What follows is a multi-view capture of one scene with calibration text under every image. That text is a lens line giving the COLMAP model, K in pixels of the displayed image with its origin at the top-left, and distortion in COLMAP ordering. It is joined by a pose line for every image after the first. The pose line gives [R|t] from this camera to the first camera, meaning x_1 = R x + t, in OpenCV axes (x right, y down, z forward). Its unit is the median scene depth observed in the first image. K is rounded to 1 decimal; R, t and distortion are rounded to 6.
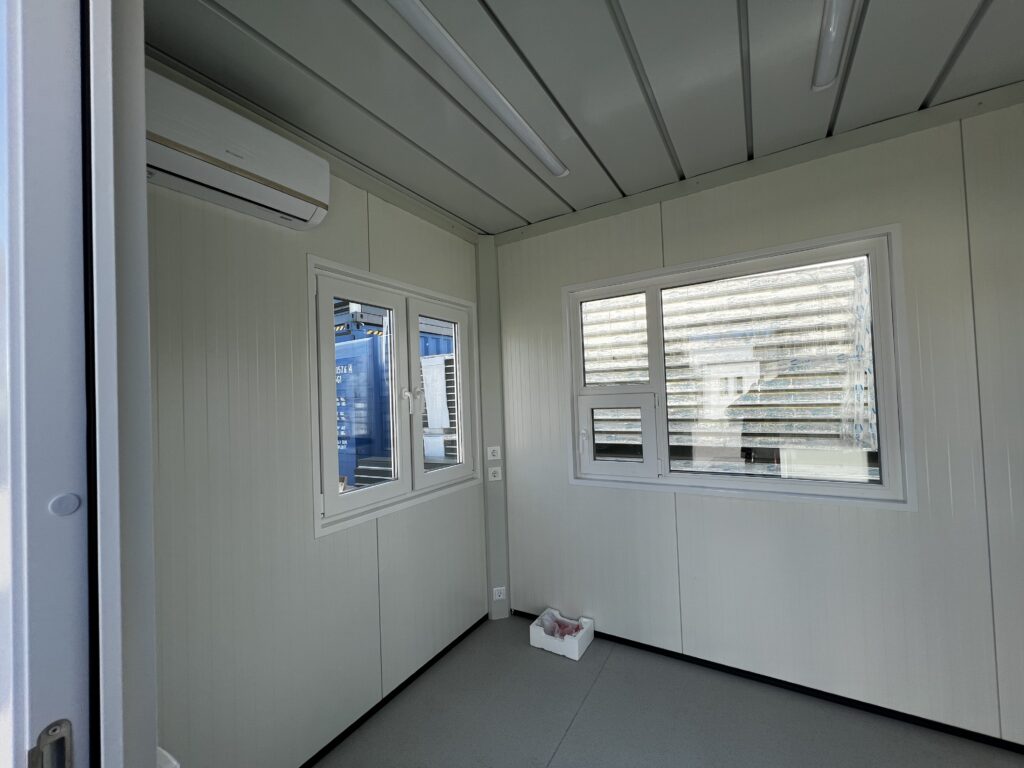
lens RADIAL K [[414.1, 0, 512.0], [0, 414.1, 384.0], [0, 0, 1]] dist [0.017219, -0.000034]
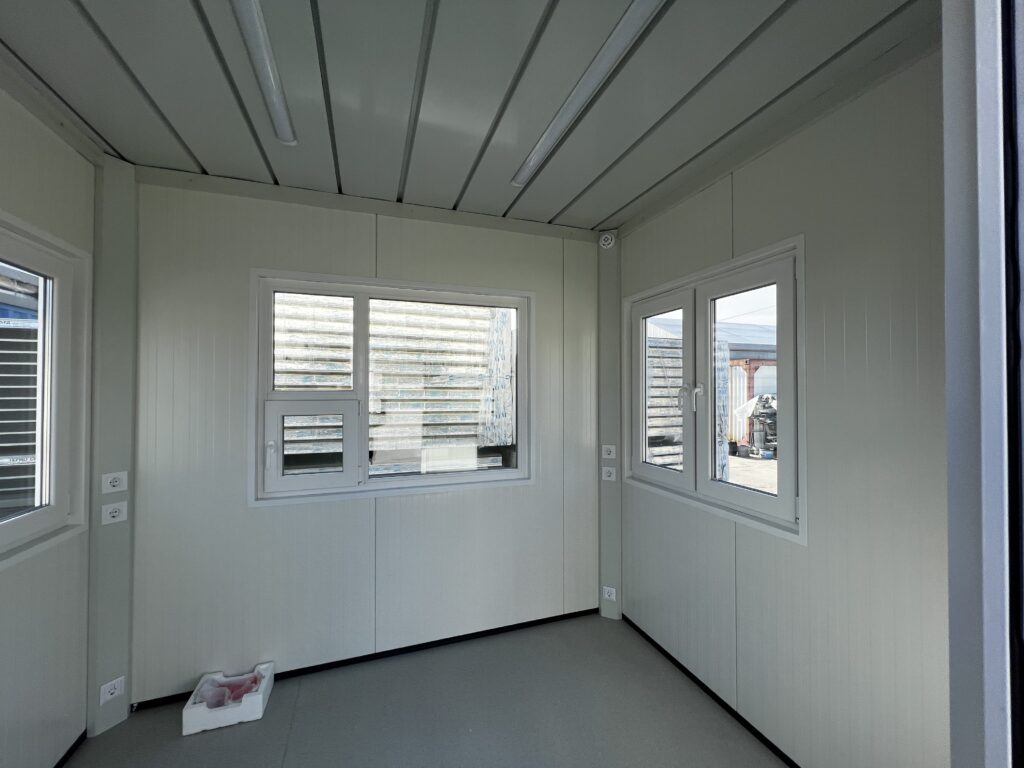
lens RADIAL K [[412.7, 0, 512.0], [0, 412.7, 384.0], [0, 0, 1]] dist [-0.000714, 0.000080]
pose [[0.635748, 0.056460, 0.769829, -0.163817], [-0.043245, 0.998360, -0.037508, 0.005177], [-0.770684, -0.009446, 0.637147, 0.080286]]
